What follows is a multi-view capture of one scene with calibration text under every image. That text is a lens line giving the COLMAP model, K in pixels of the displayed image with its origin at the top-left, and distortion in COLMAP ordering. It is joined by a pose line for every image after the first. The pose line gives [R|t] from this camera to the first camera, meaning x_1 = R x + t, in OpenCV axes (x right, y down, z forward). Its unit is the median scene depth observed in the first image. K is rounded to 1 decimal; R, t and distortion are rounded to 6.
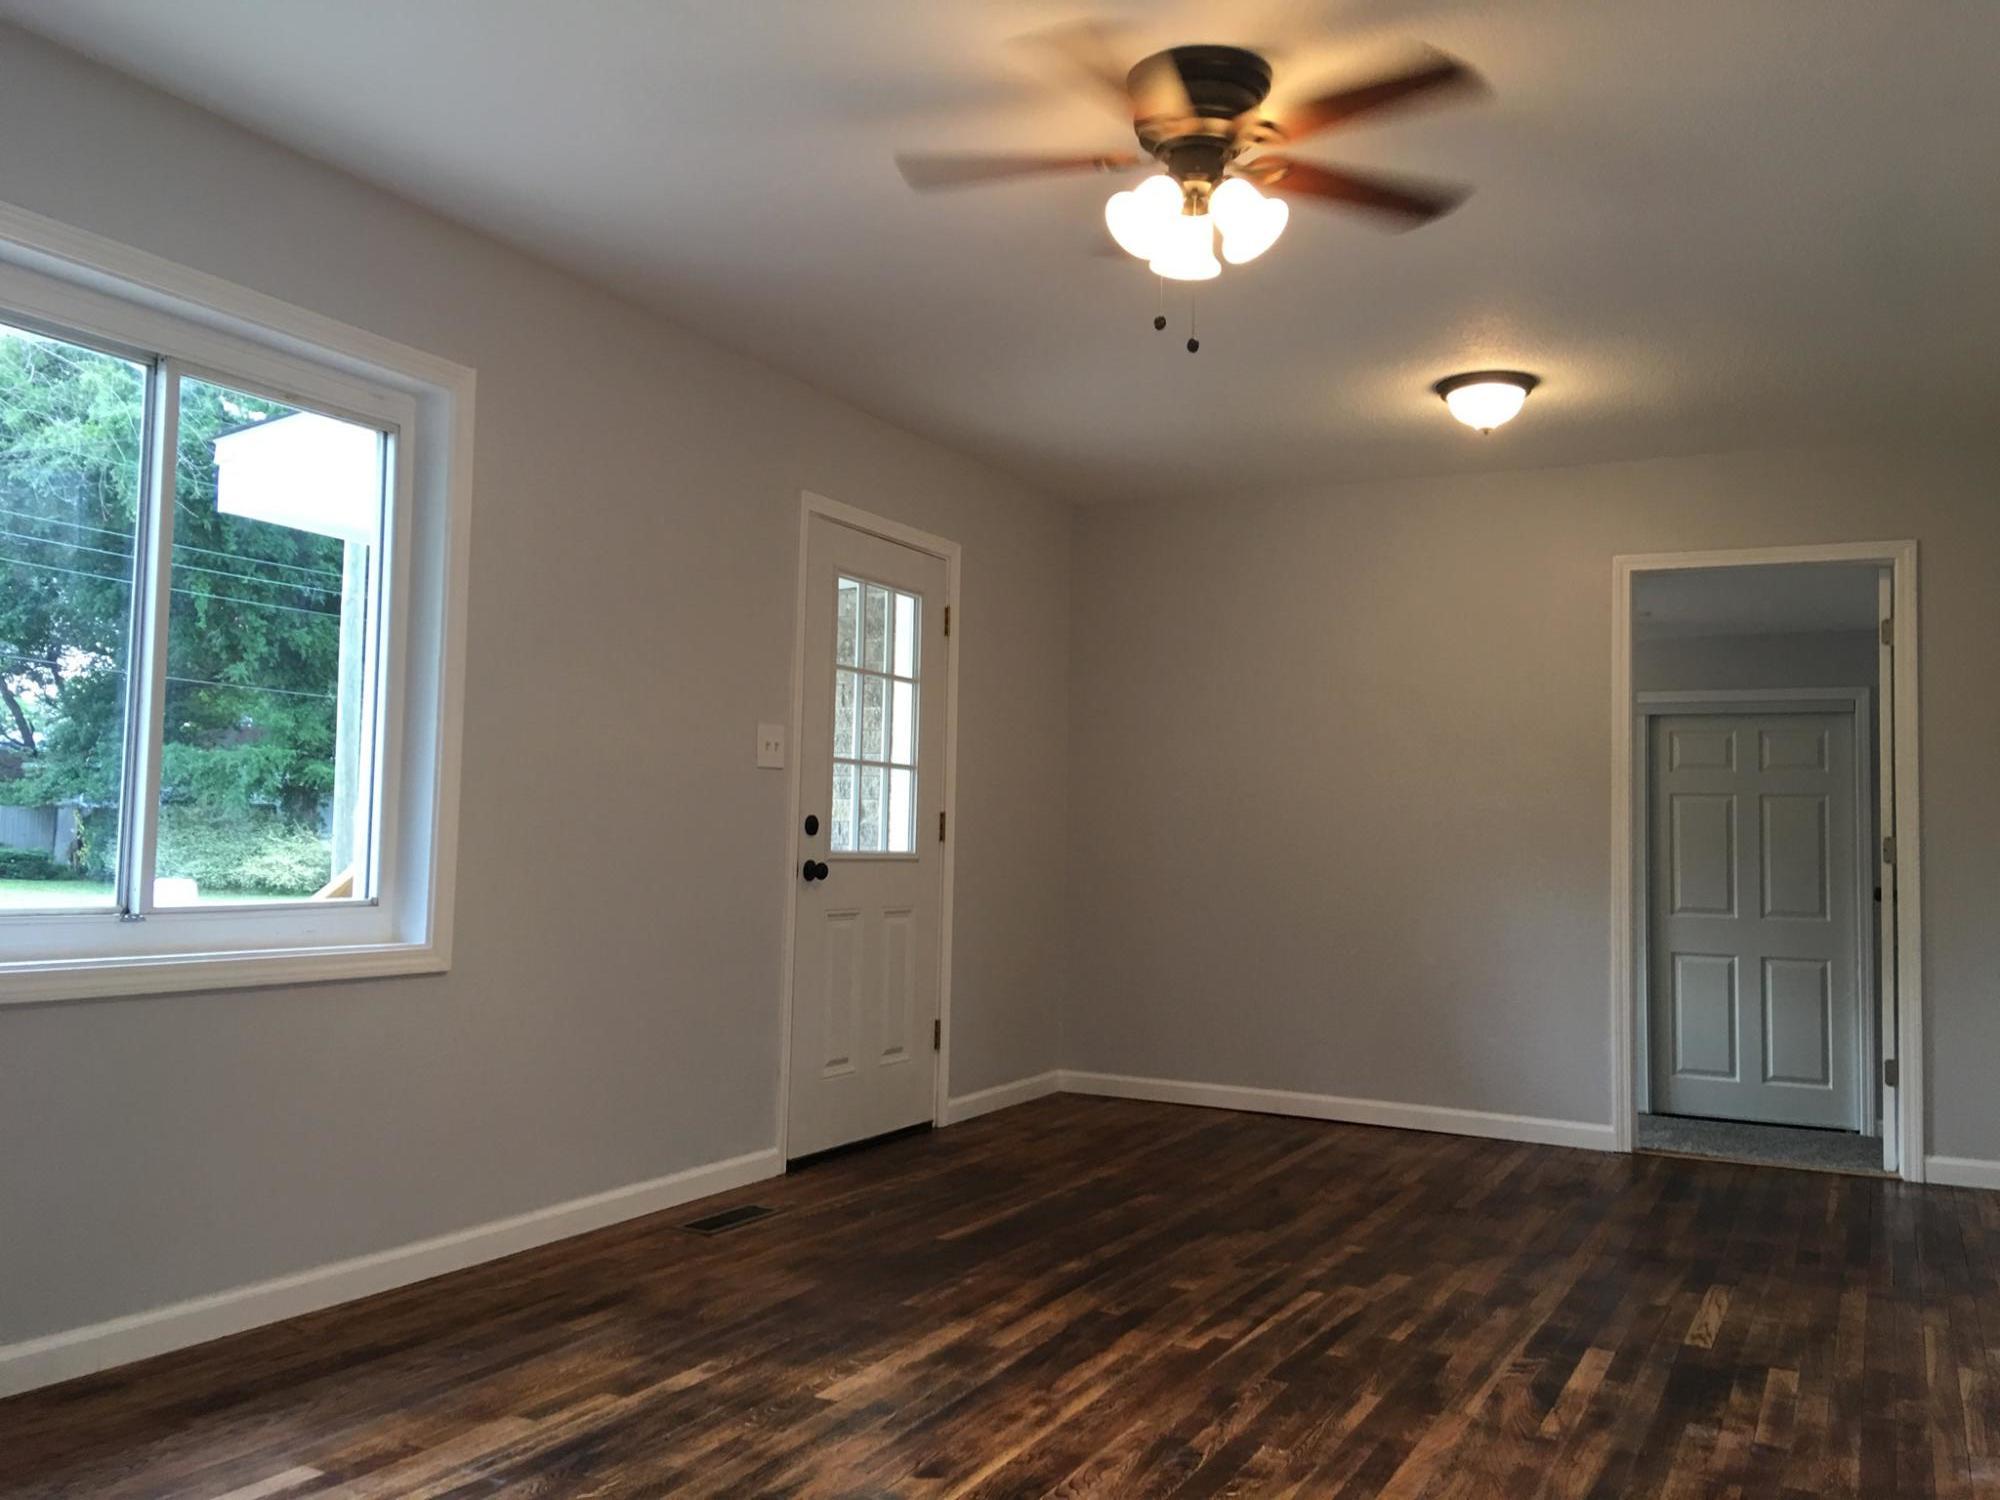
lens RADIAL K [[1689.1, 0, 980.4], [0, 1689.1, 754.2], [0, 0, 1]] dist [0.120265, -0.167372]
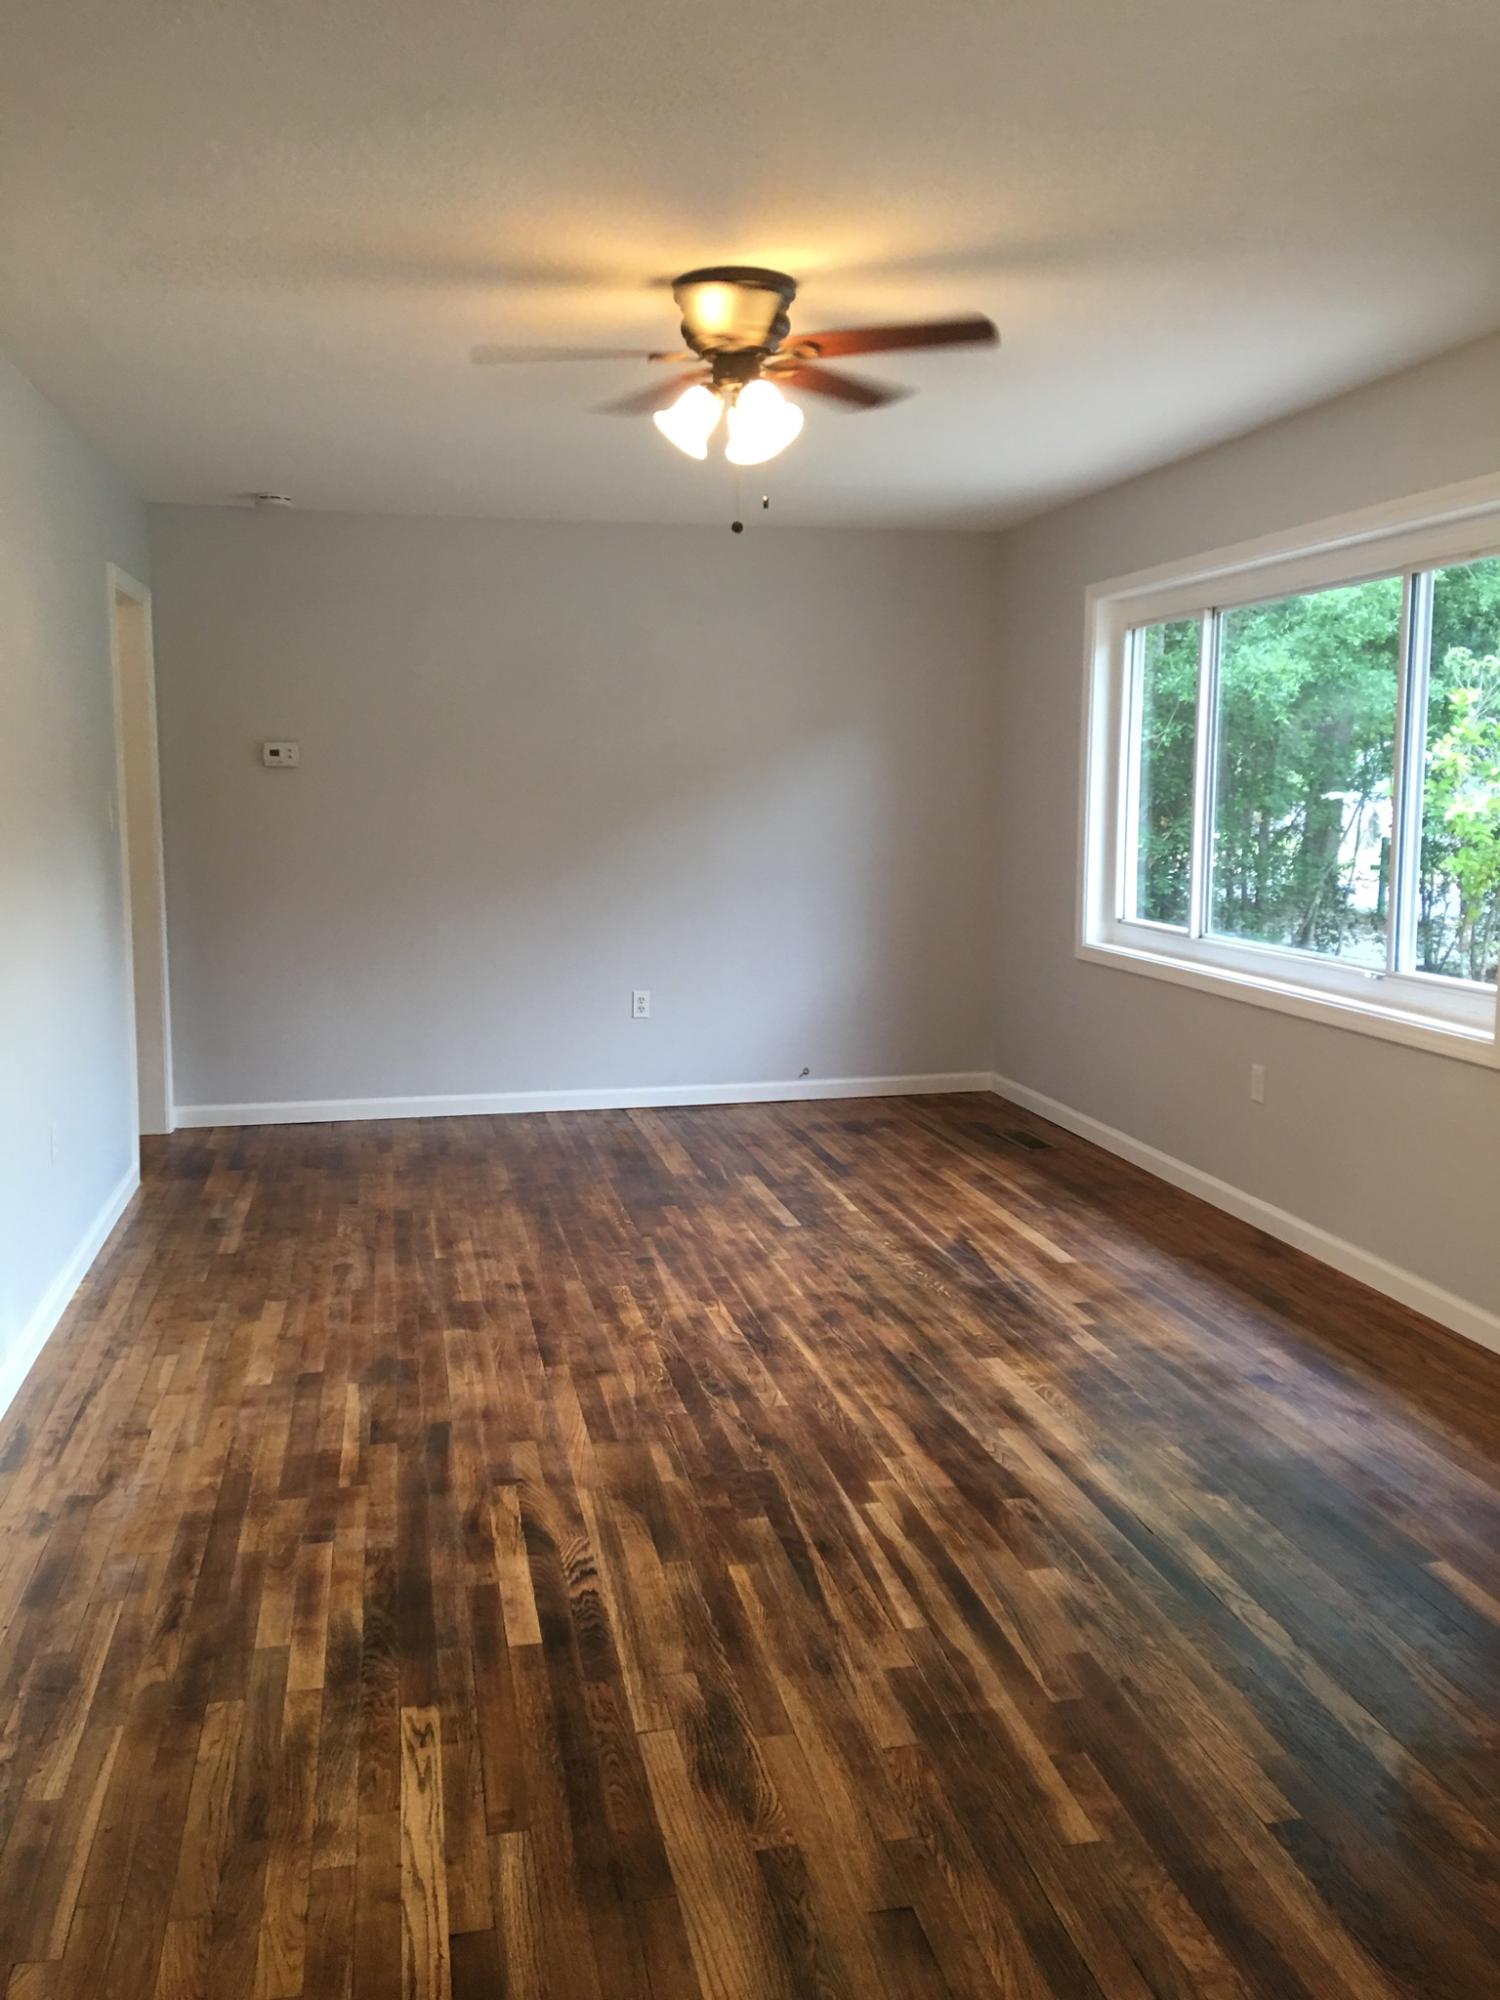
lens RADIAL K [[1689.1, 0, 756.5], [0, 1689.1, 996.2], [0, 0, 1]] dist [0.120265, -0.167372]
pose [[-0.768734, 0.058975, -0.636844, 0.797739], [0.015215, 0.997144, 0.073974, -0.000415], [0.639388, 0.047177, -0.767436, 1.737454]]
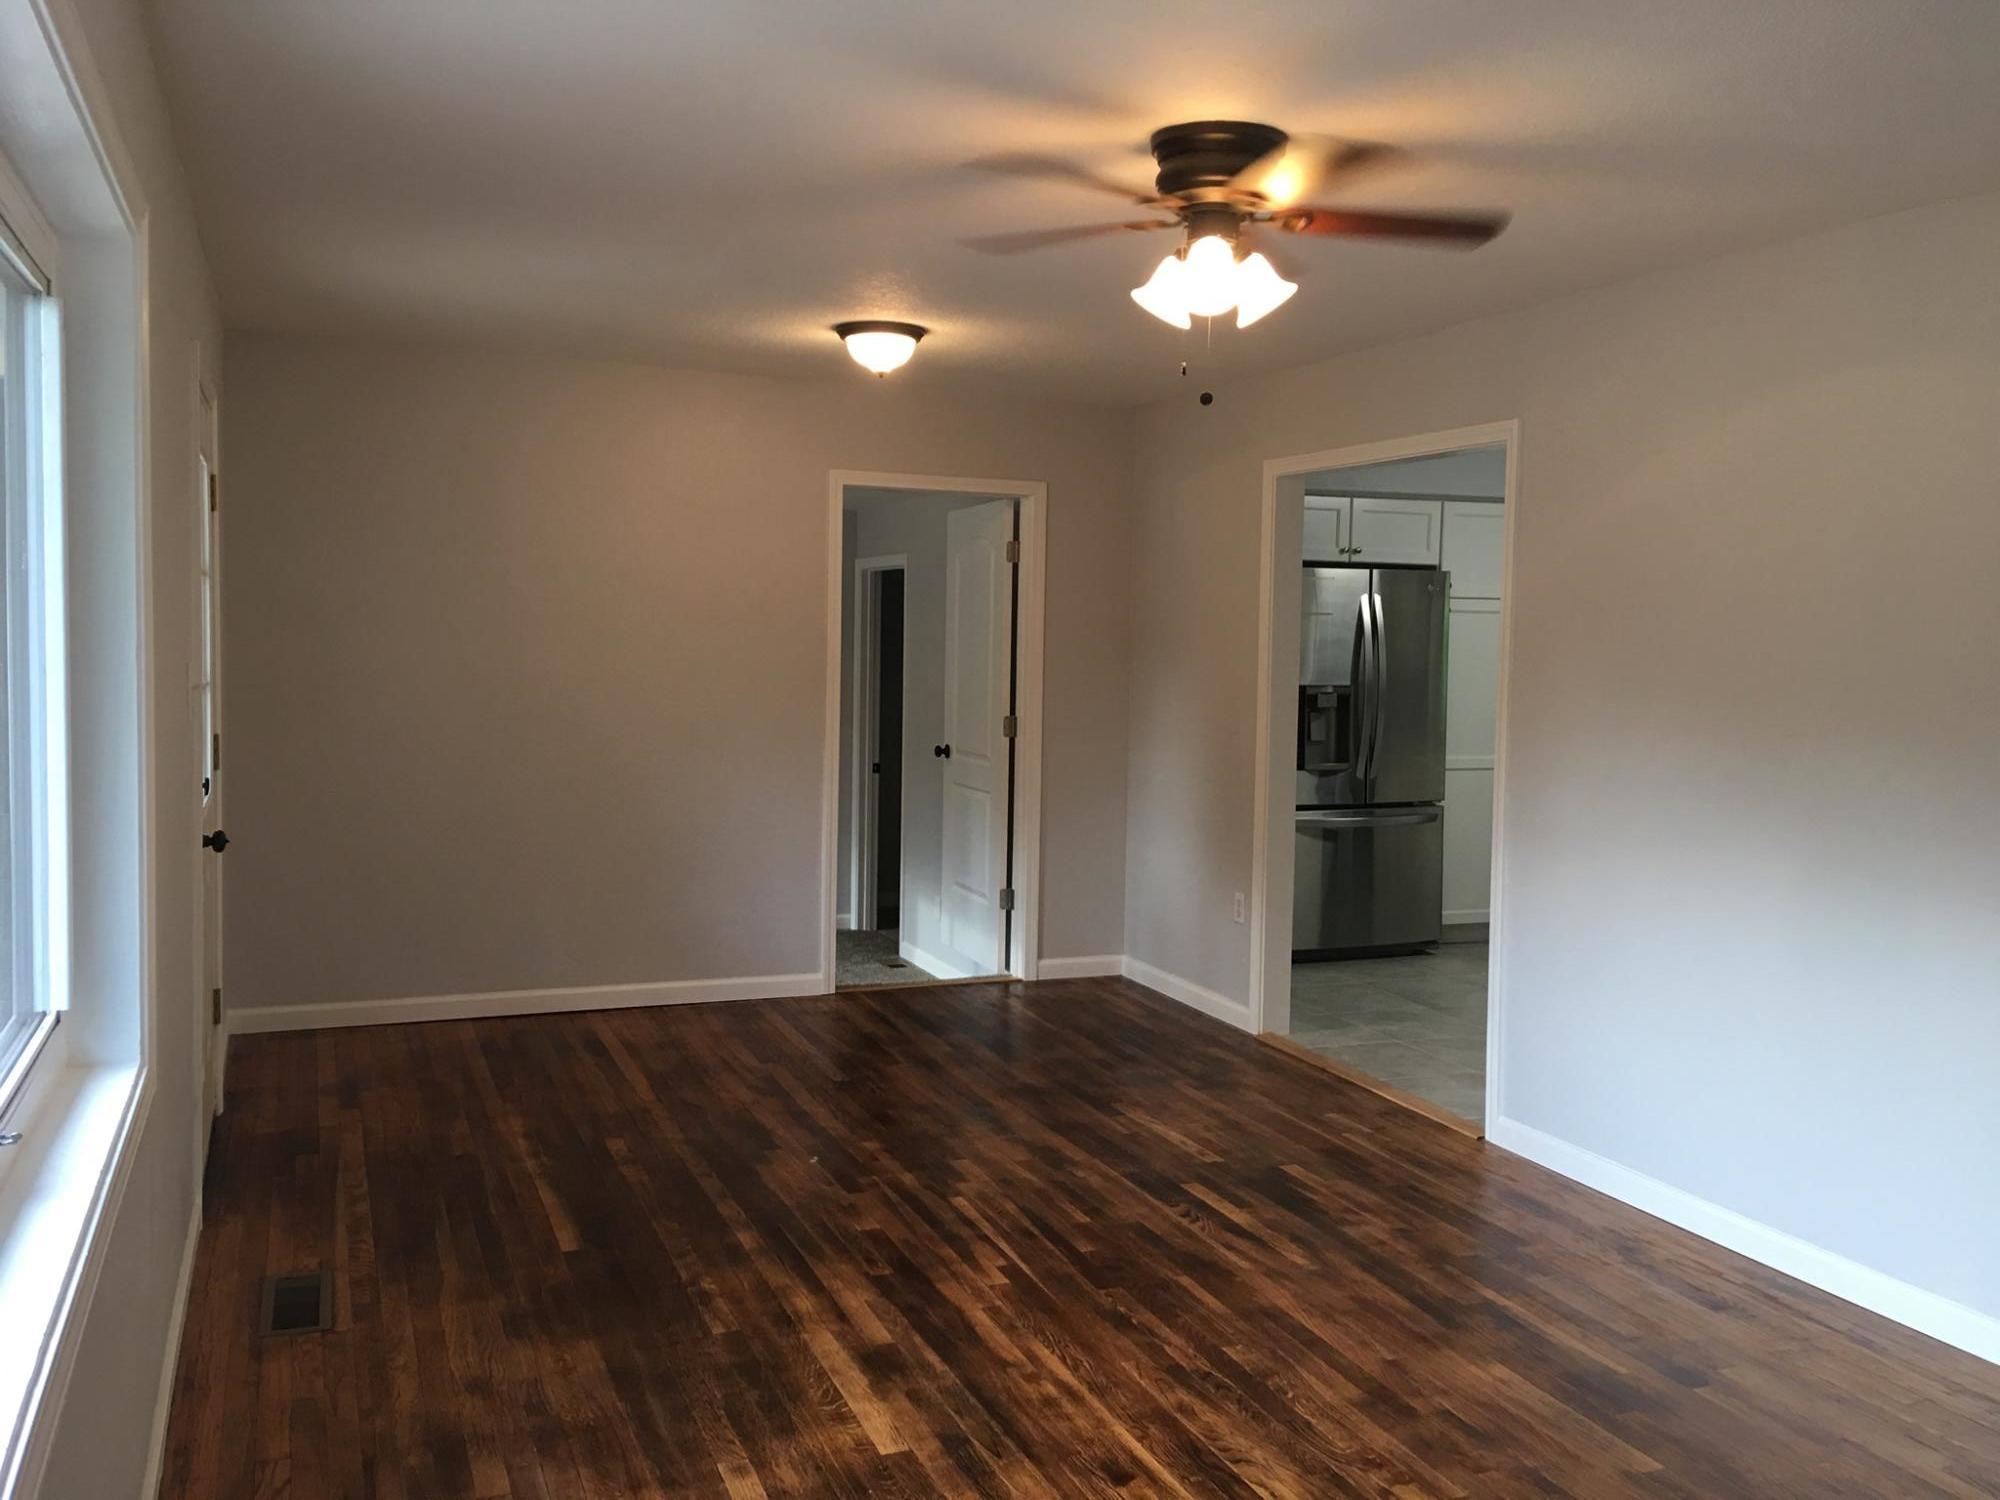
lens RADIAL K [[1689.1, 0, 999.5], [0, 1689.1, 737.6], [0, 0, 1]] dist [0.120265, -0.167372]
pose [[0.649824, -0.058735, 0.757812, -0.709094], [-0.041865, 0.992731, 0.112842, -0.127929], [-0.758931, -0.105053, 0.642641, 0.345514]]
